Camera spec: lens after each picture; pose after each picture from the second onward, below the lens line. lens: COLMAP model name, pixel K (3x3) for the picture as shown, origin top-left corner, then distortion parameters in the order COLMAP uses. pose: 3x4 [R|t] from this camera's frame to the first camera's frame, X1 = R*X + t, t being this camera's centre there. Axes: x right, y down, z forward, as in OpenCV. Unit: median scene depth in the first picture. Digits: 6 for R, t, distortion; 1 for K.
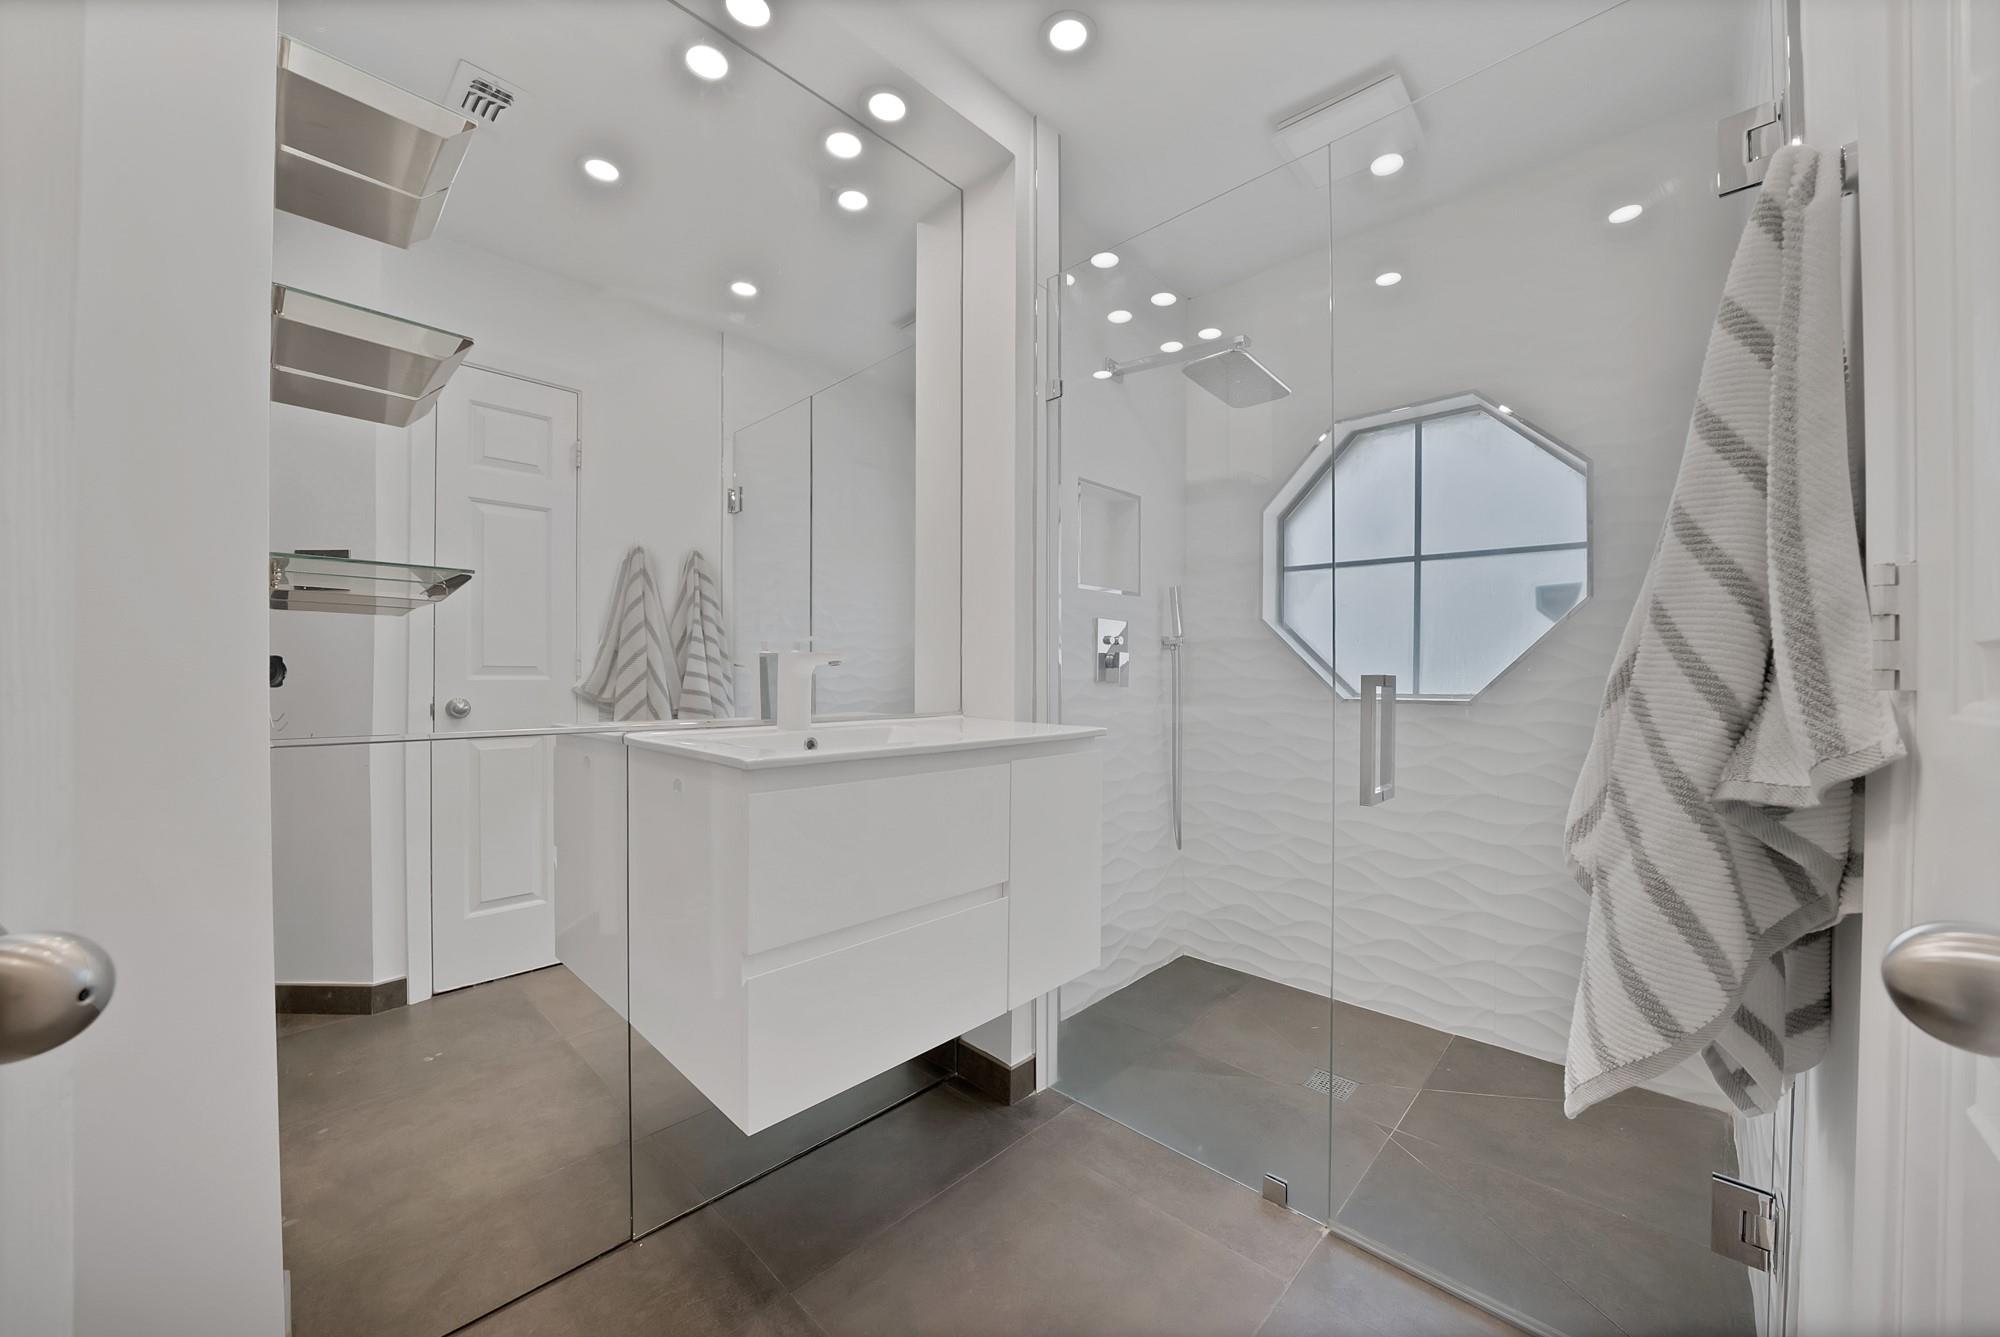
lens RADIAL K [[713.6, 0, 997.0], [0, 713.6, 688.0], [0, 0, 1]] dist [-0.019710, 0.000109]
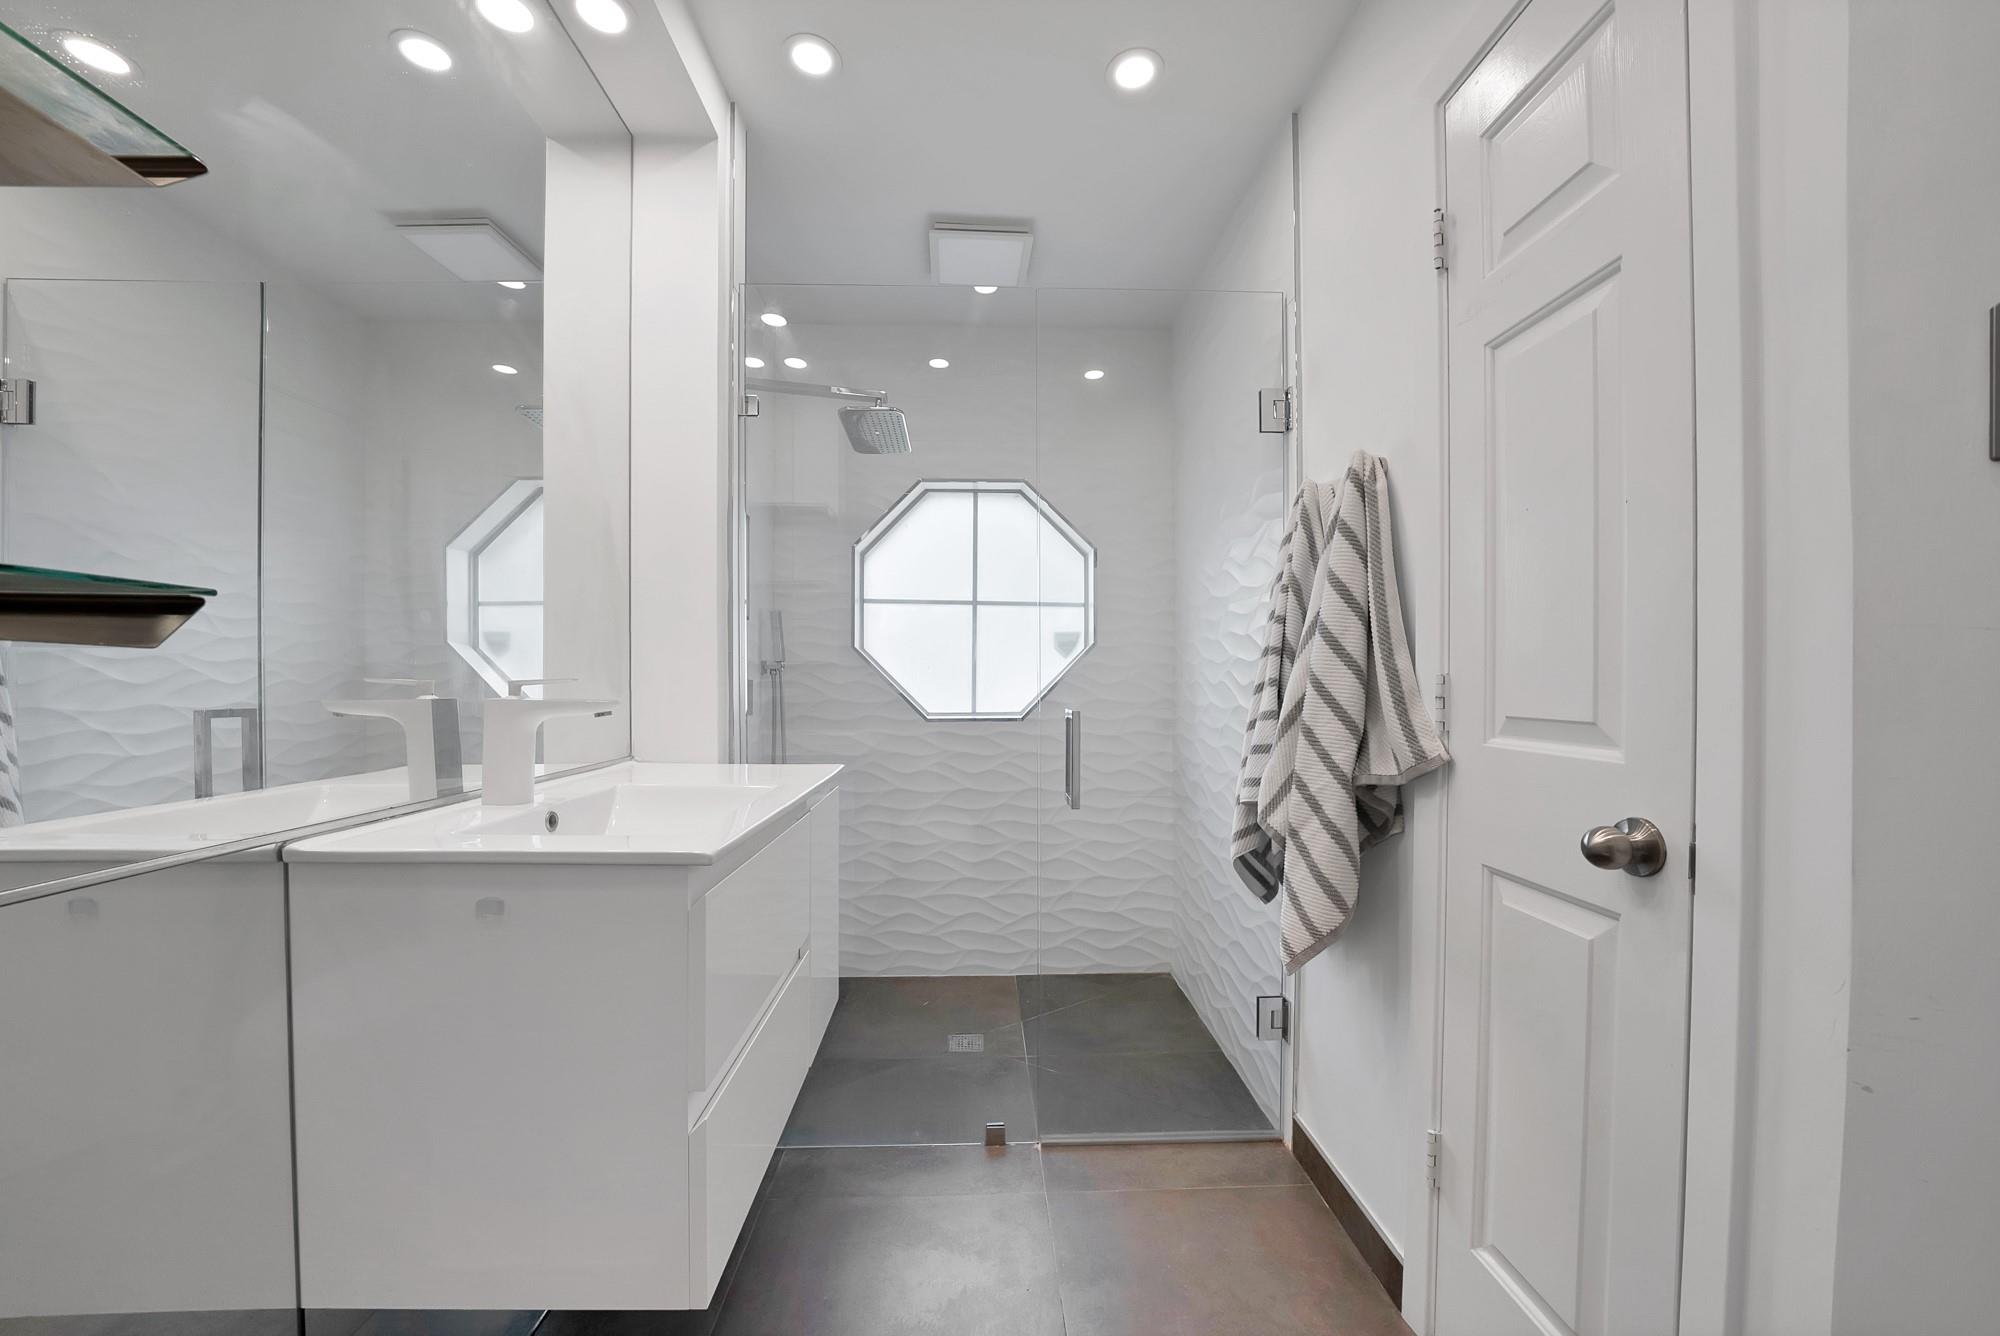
lens RADIAL K [[722.4, 0, 1004.7], [0, 722.4, 704.0], [0, 0, 1]] dist [-0.018937, 0.000266]
pose [[0.706794, -0.023887, 0.707016, -0.385346], [0.015653, 0.999713, 0.018127, -0.042106], [-0.707246, -0.001745, 0.706965, 0.102528]]
